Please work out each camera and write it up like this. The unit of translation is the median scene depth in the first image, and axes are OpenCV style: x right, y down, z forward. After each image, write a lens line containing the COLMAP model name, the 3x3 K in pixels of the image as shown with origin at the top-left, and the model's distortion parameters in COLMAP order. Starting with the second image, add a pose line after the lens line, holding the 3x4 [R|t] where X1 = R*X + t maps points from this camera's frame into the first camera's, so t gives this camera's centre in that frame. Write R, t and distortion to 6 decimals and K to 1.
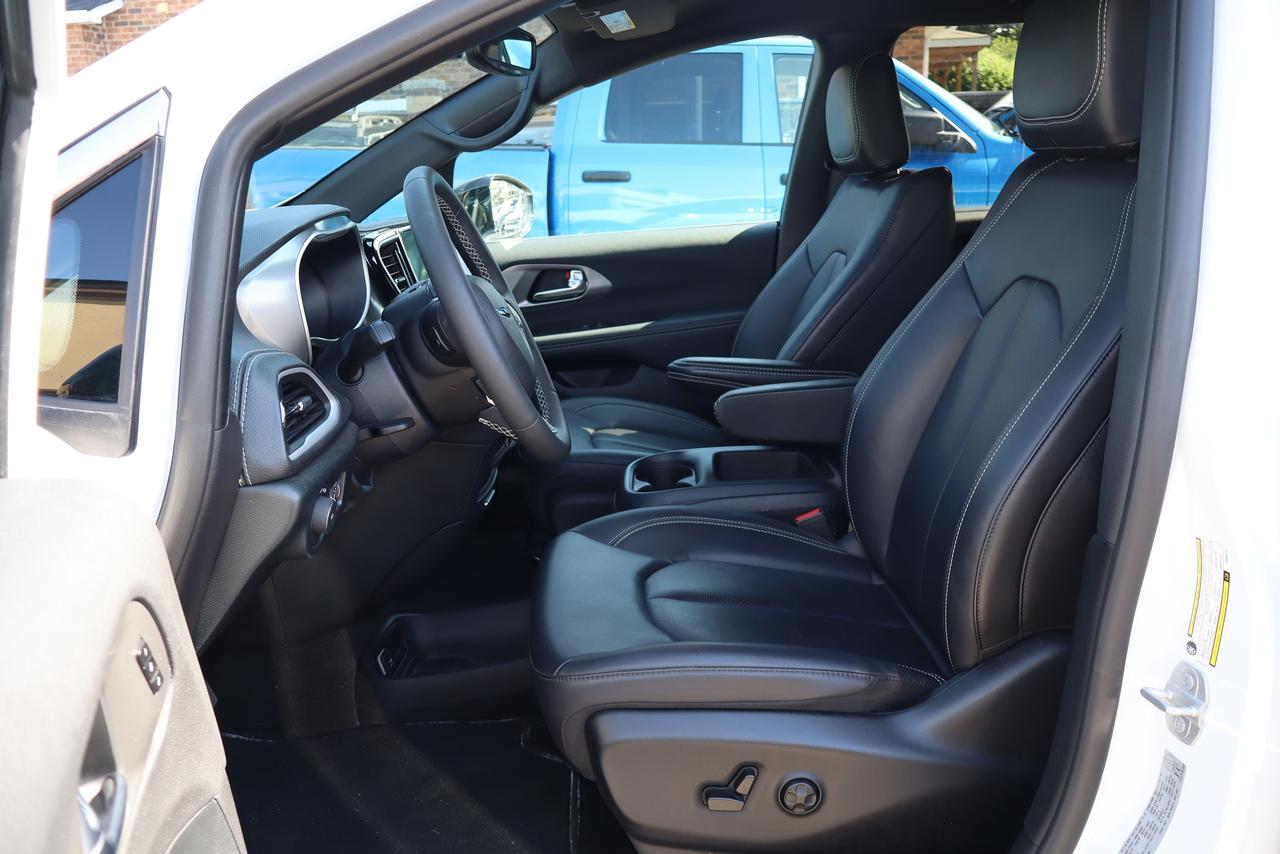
lens RADIAL K [[1073.5, 0, 639.0], [0, 1073.5, 427.2], [0, 0, 1]] dist [-0.005185, -0.005269]
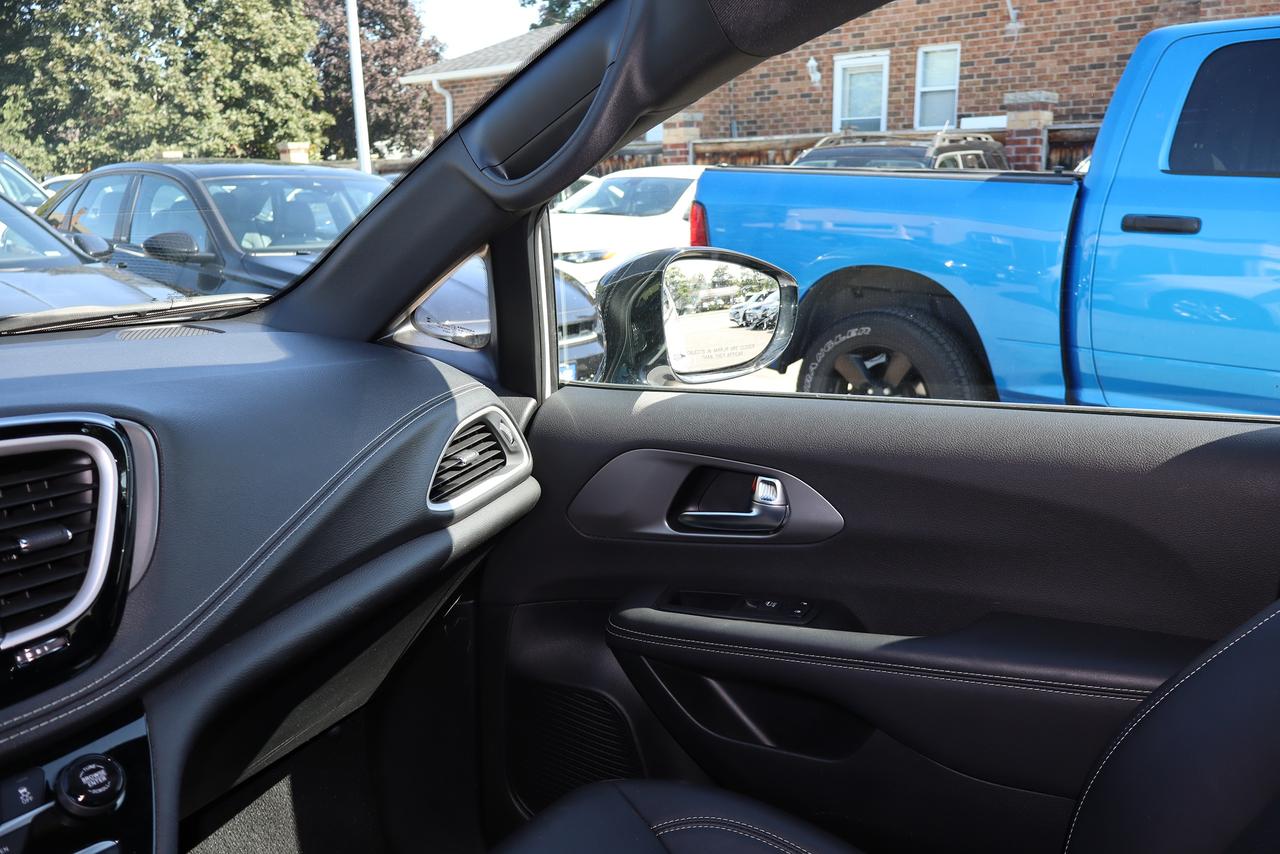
lens RADIAL K [[1073.5, 0, 639.8], [0, 1073.5, 424.1], [0, 0, 1]] dist [-0.005185, -0.005269]
pose [[0.847644, 0.142709, -0.511012, 0.053346], [-0.151909, 0.988104, 0.023966, -0.076681], [0.508353, 0.057313, 0.859239, 0.266454]]
